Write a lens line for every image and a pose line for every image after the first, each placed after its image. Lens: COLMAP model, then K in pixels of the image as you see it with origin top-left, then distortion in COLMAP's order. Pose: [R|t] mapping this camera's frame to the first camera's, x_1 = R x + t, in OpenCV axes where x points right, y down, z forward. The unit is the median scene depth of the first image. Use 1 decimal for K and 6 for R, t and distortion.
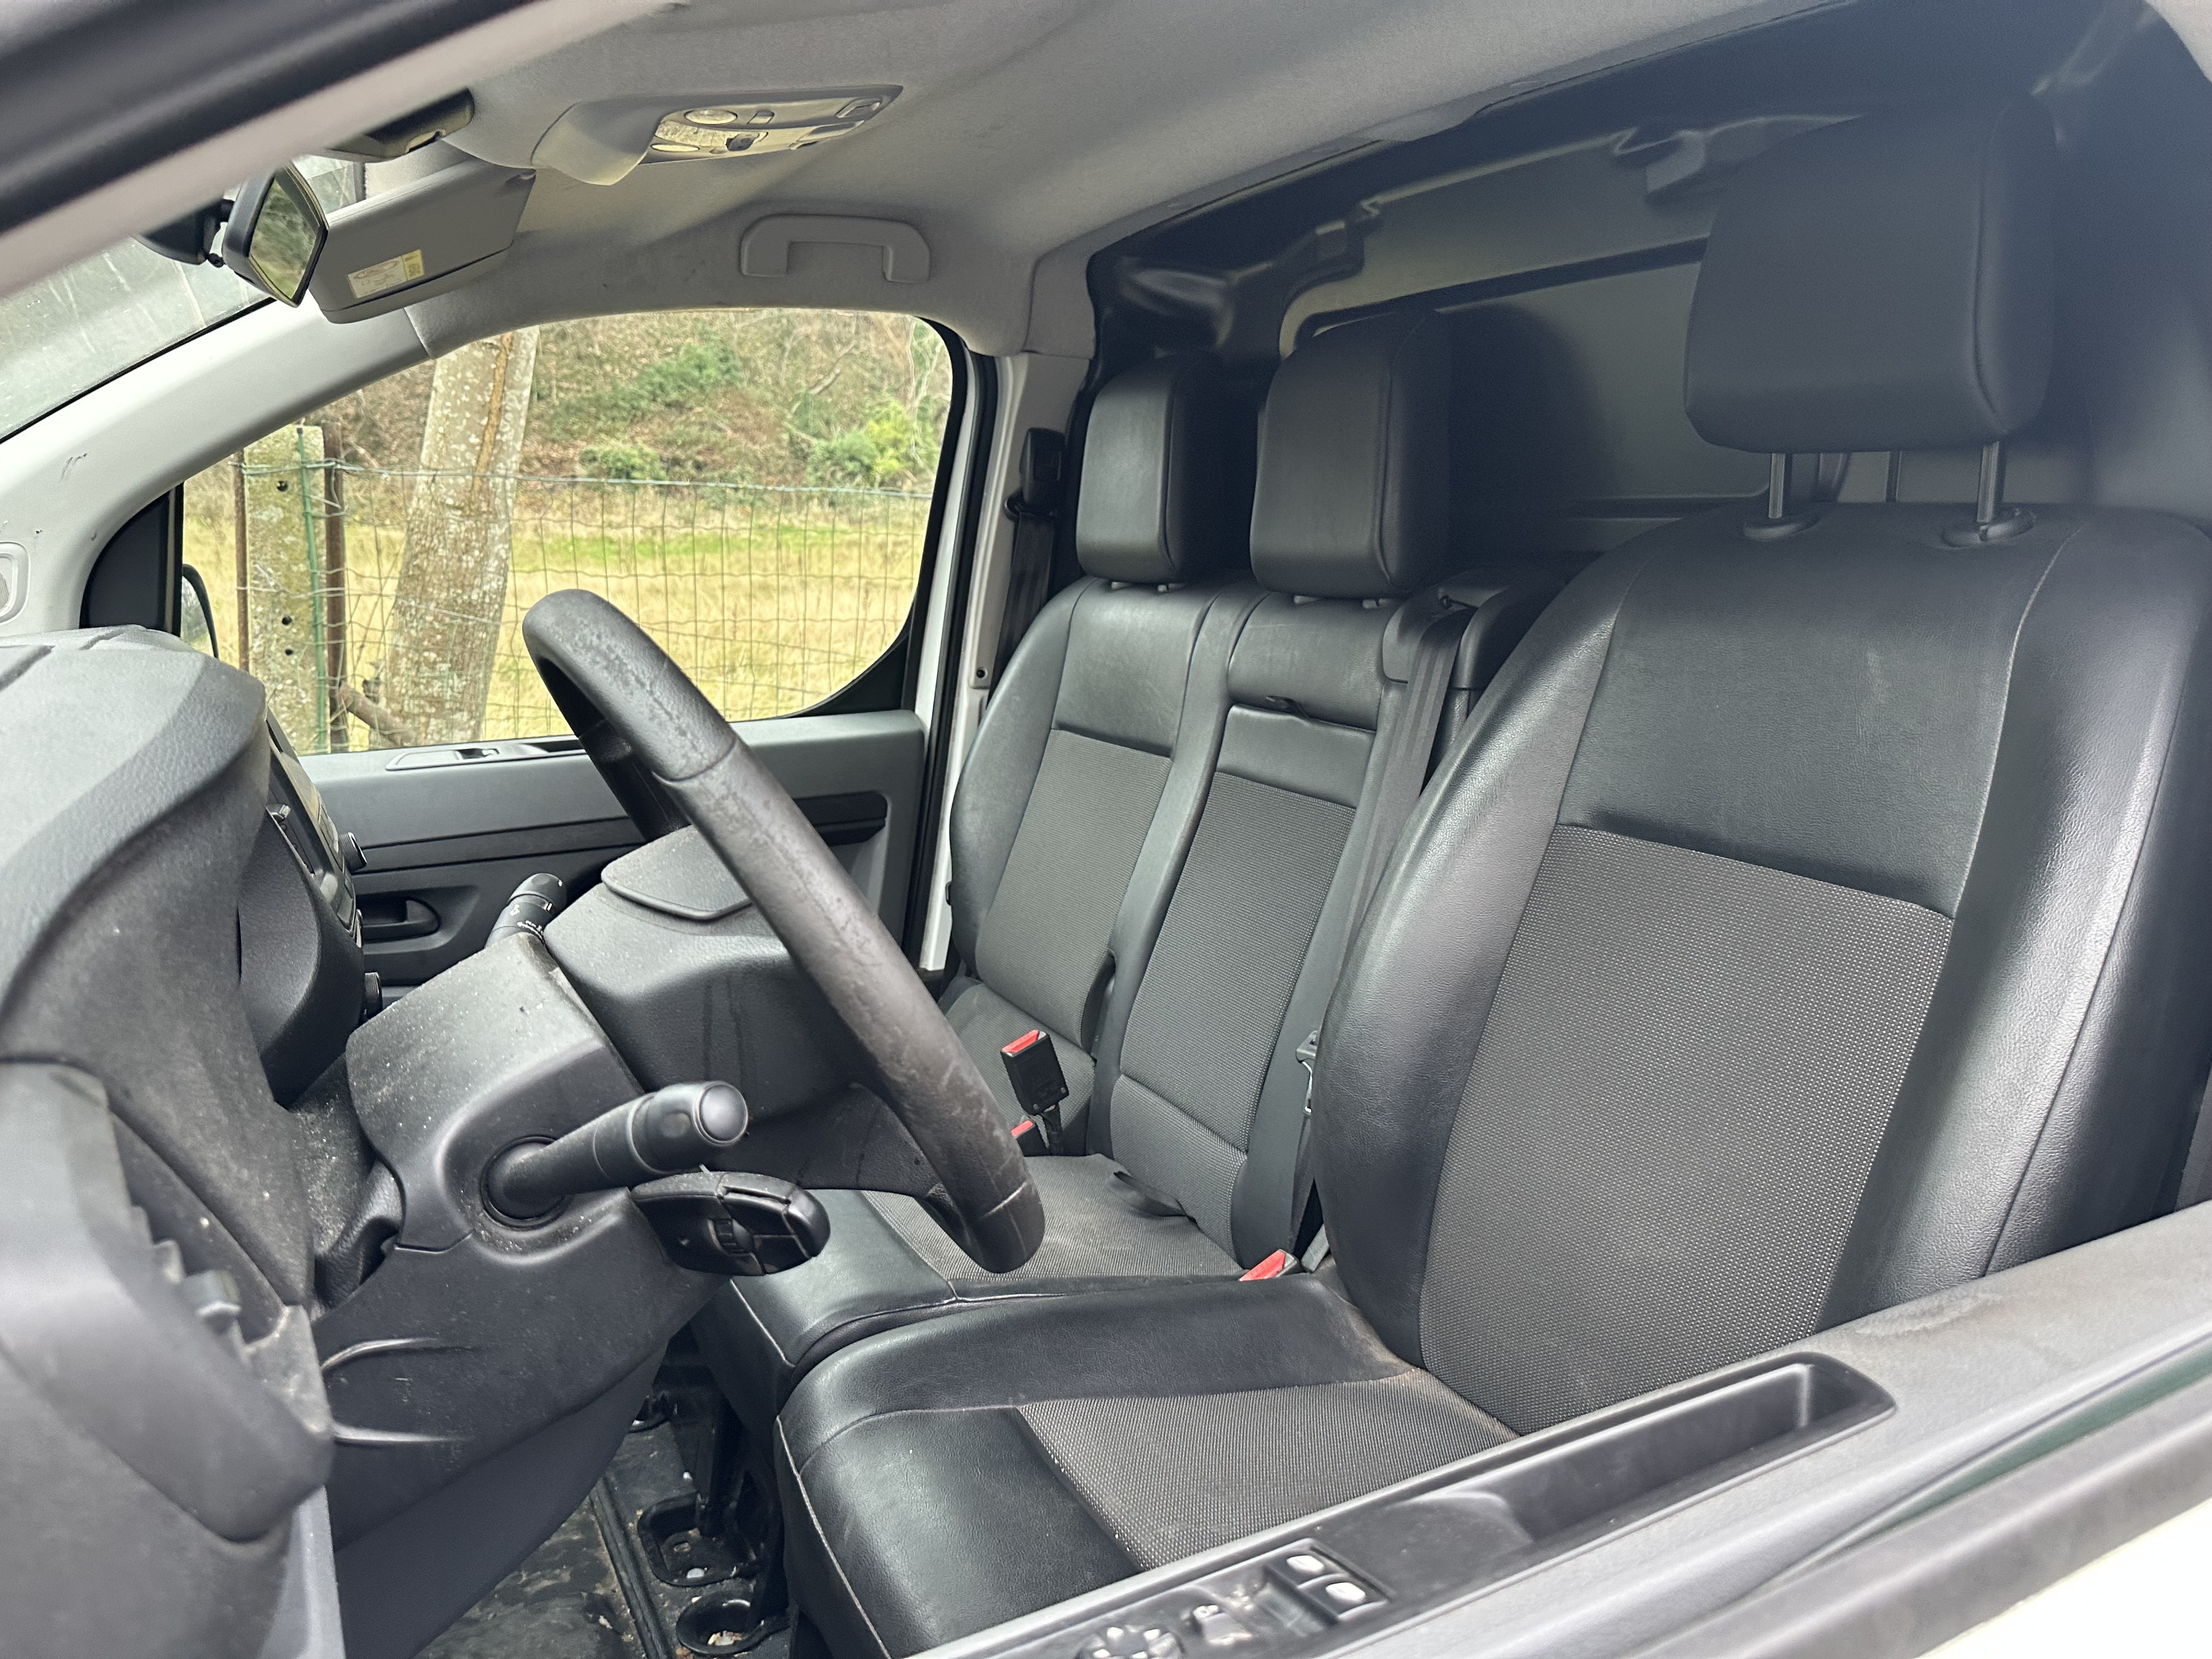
lens RADIAL K [[1564.2, 0, 1091.8], [0, 1564.2, 840.0], [0, 0, 1]] dist [0.050265, -0.089304]
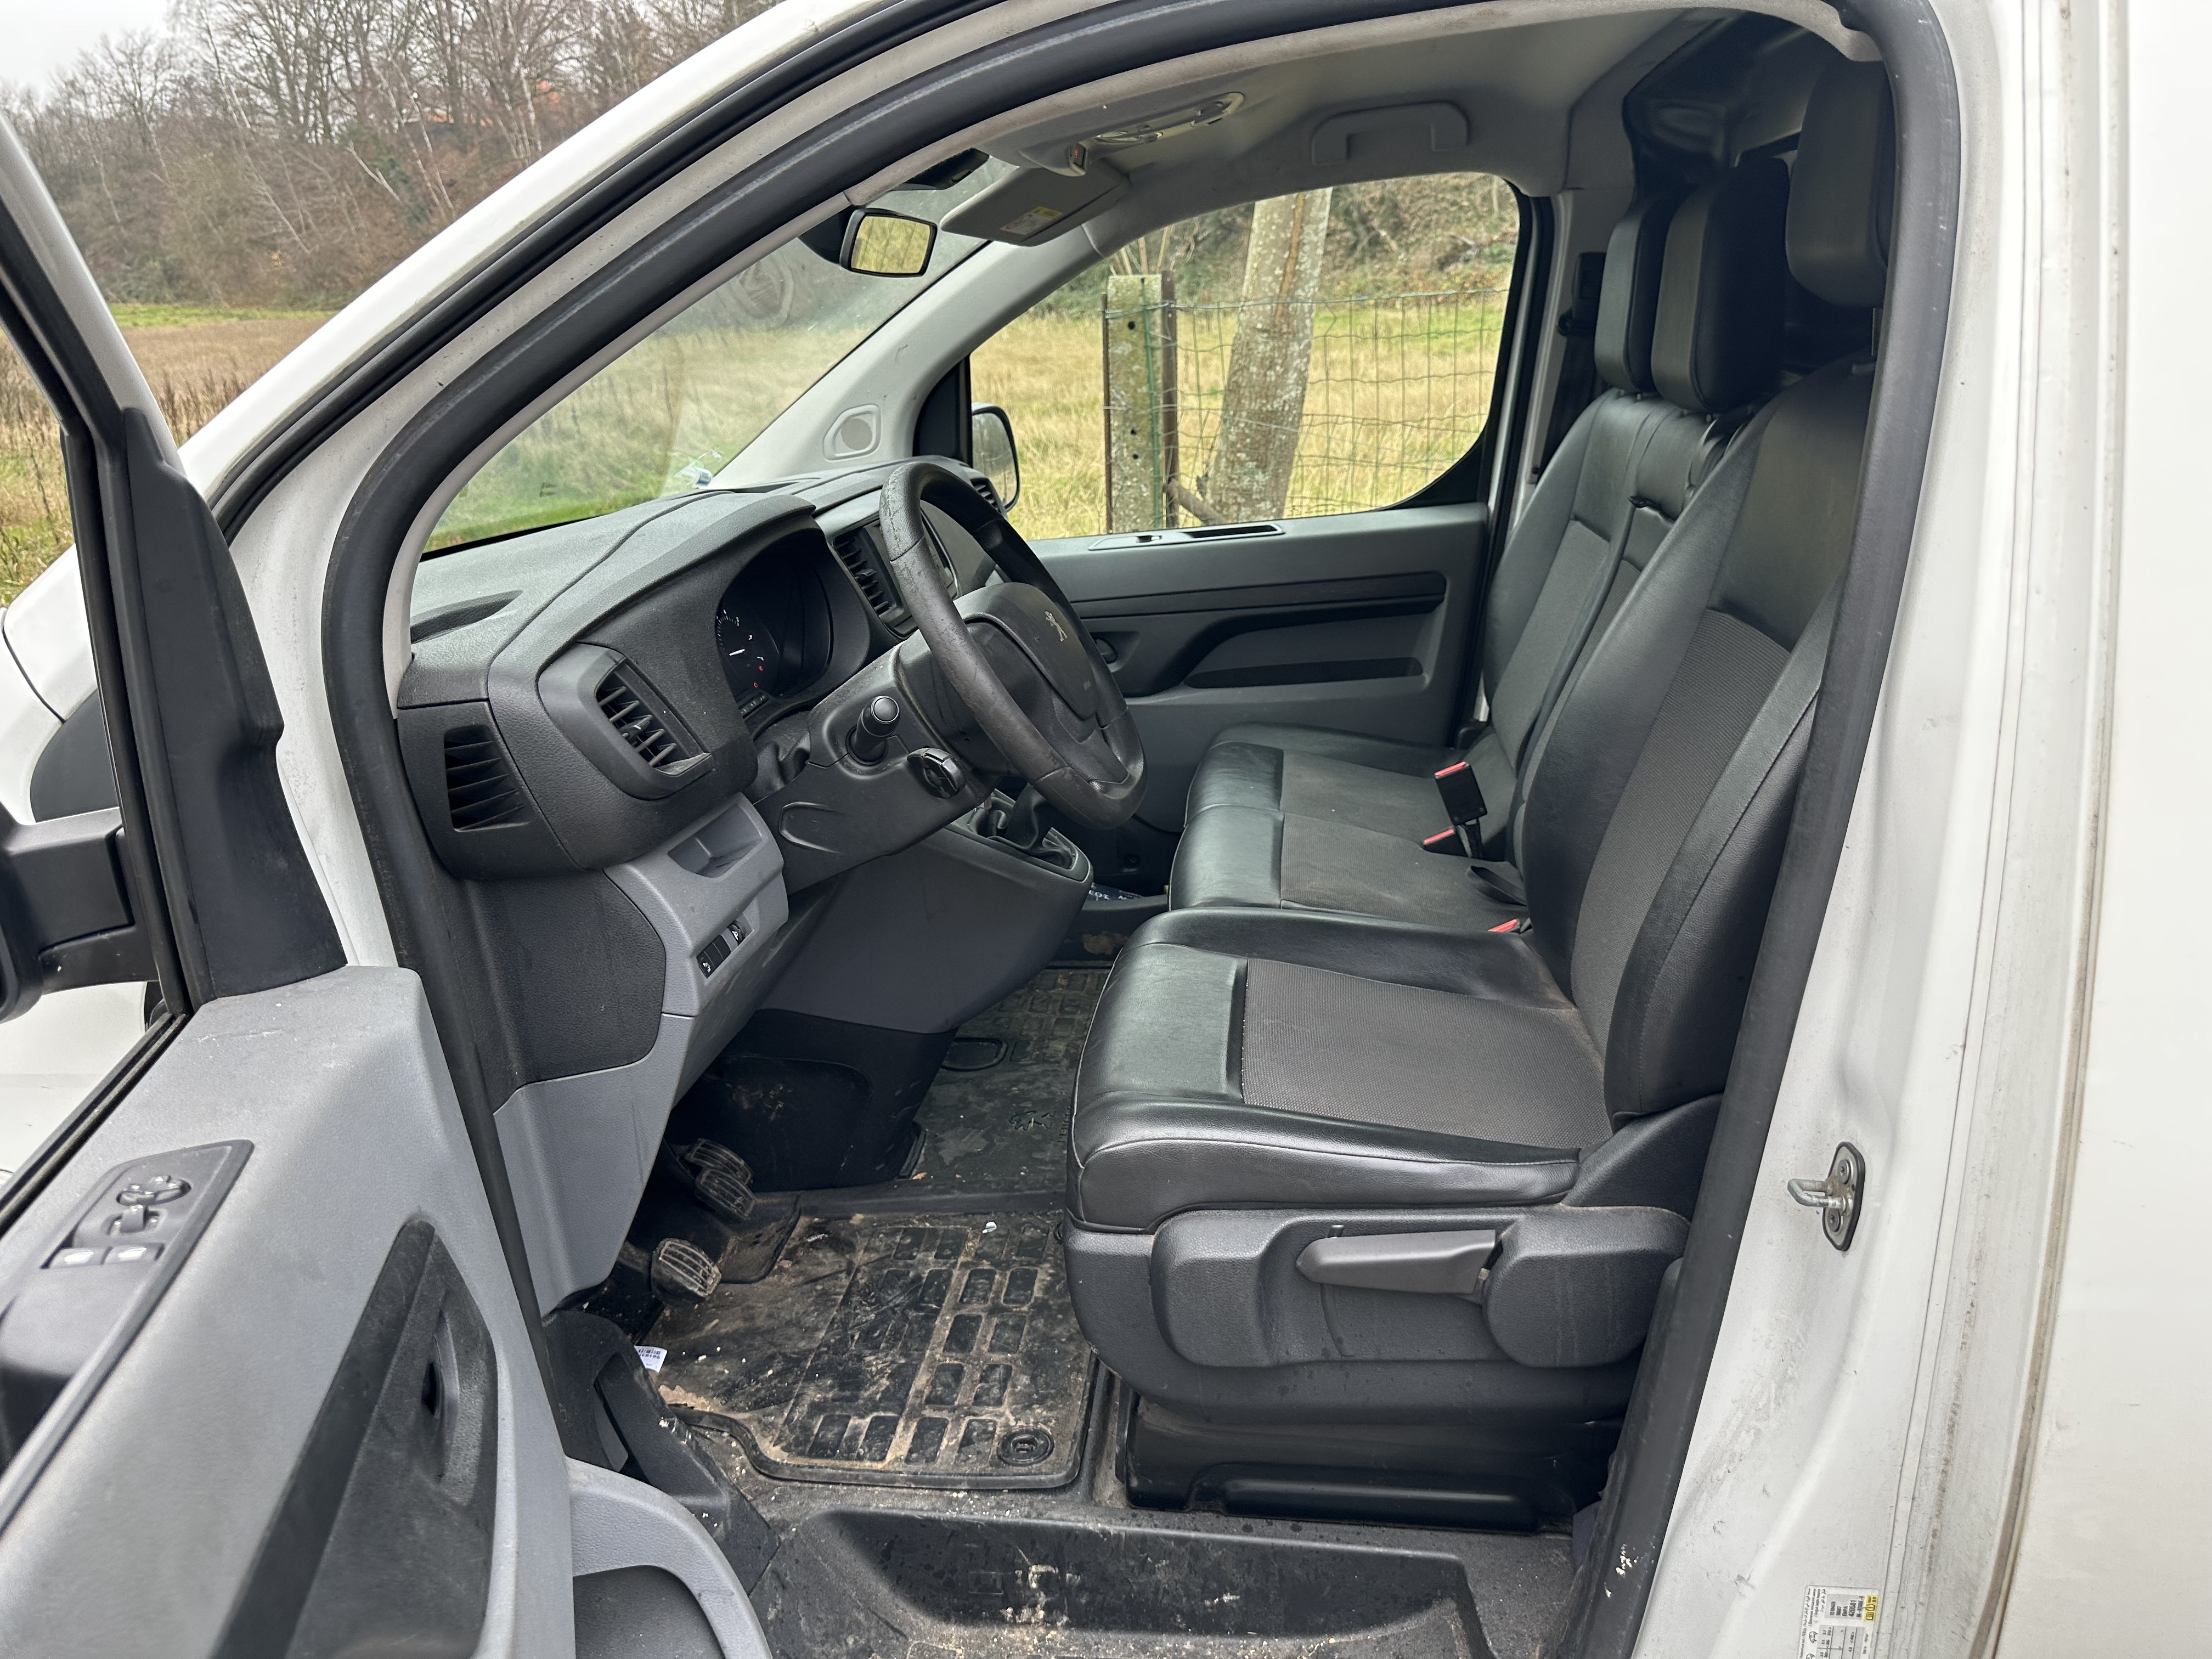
lens RADIAL K [[1564.2, 0, 1091.8], [0, 1564.2, 840.0], [0, 0, 1]] dist [0.050265, -0.089304]
pose [[0.825729, 0.115595, -0.552096, 0.221392], [-0.038993, 0.988133, 0.148570, 0.003119], [0.562718, -0.101151, 0.820437, -0.122603]]
